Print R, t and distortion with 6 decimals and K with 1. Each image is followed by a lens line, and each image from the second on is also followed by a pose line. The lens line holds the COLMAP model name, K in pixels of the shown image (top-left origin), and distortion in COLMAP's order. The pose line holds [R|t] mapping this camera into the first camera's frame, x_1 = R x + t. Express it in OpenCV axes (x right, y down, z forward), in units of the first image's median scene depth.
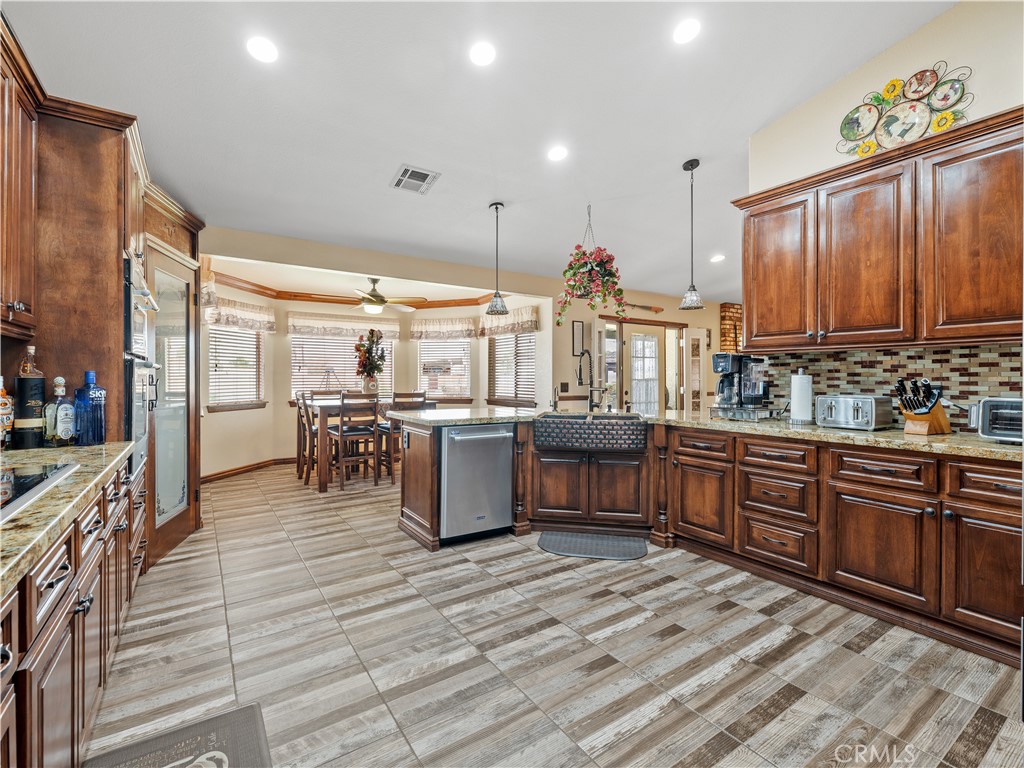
lens RADIAL K [[466.6, 0, 515.0], [0, 466.6, 378.7], [0, 0, 1]] dist [-0.003729, -0.000416]
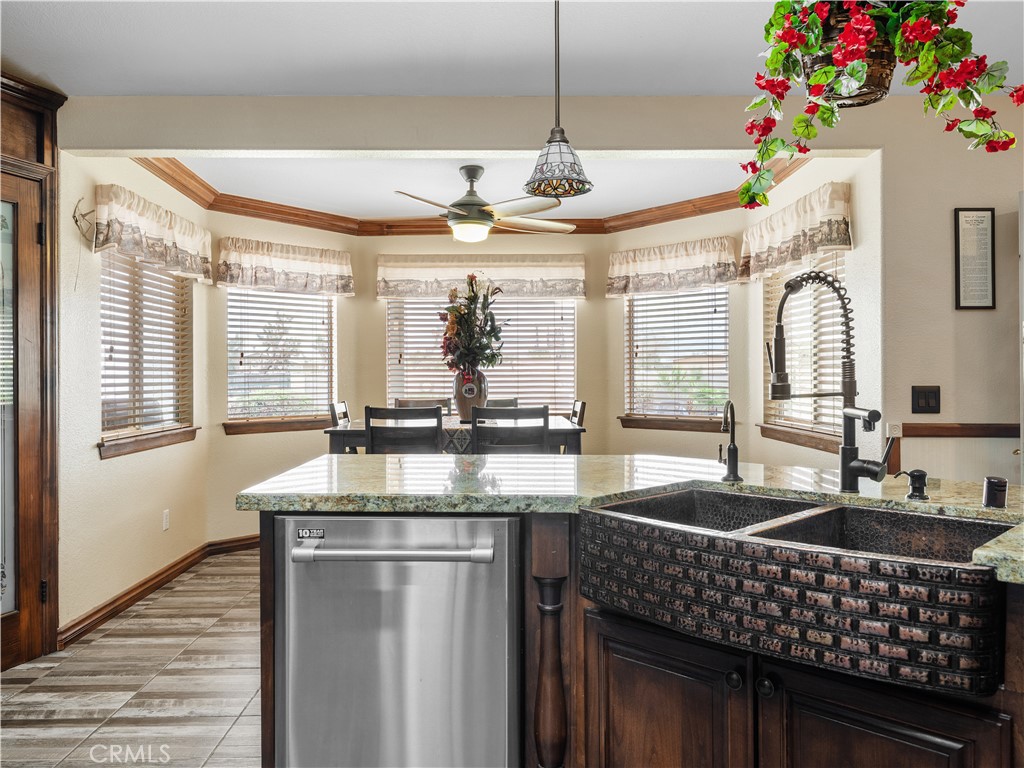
lens RADIAL K [[786.6, 0, 503.4], [0, 786.6, 376.5], [0, 0, 1]] dist [-0.001721, -0.003787]
pose [[0.830774, -0.003249, -0.556601, 0.177010], [0.004123, 0.999991, 0.000317, -0.000396], [0.556595, -0.002558, 0.830780, 0.336725]]
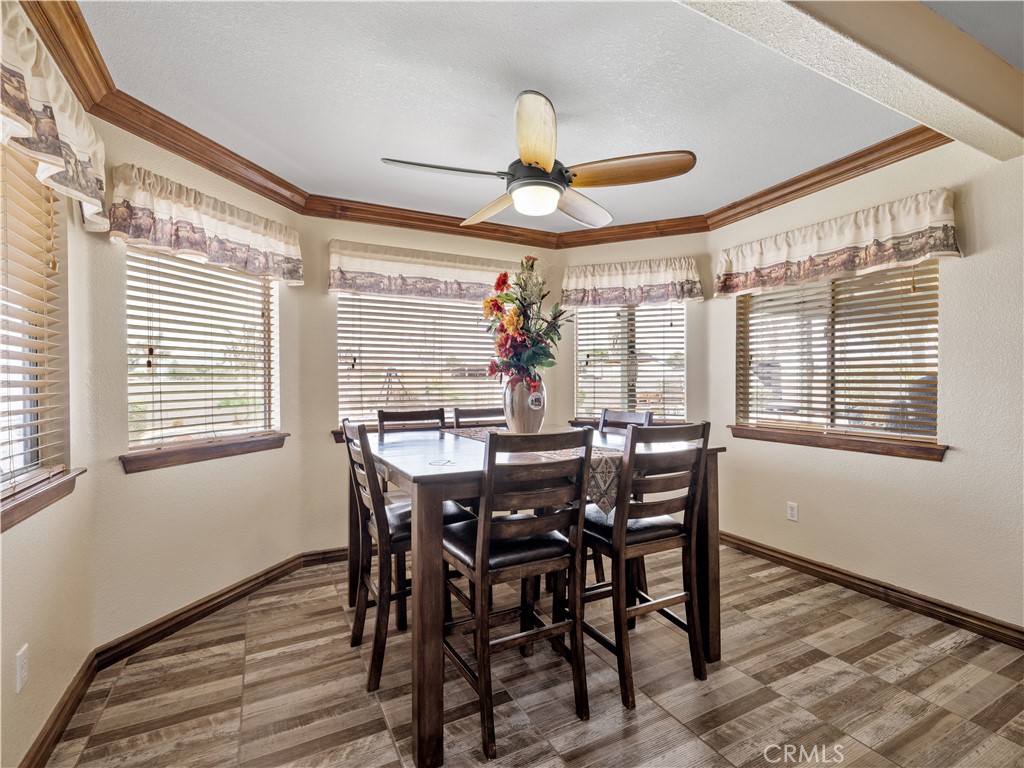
lens RADIAL K [[487.7, 0, 512.6], [0, 487.7, 386.7], [0, 0, 1]] dist [0.000809, 0.001609]
pose [[0.992570, -0.002843, -0.121640, -0.270847], [0.003866, 0.999959, 0.008176, -0.001080], [0.121611, -0.008586, 0.992541, 0.591281]]
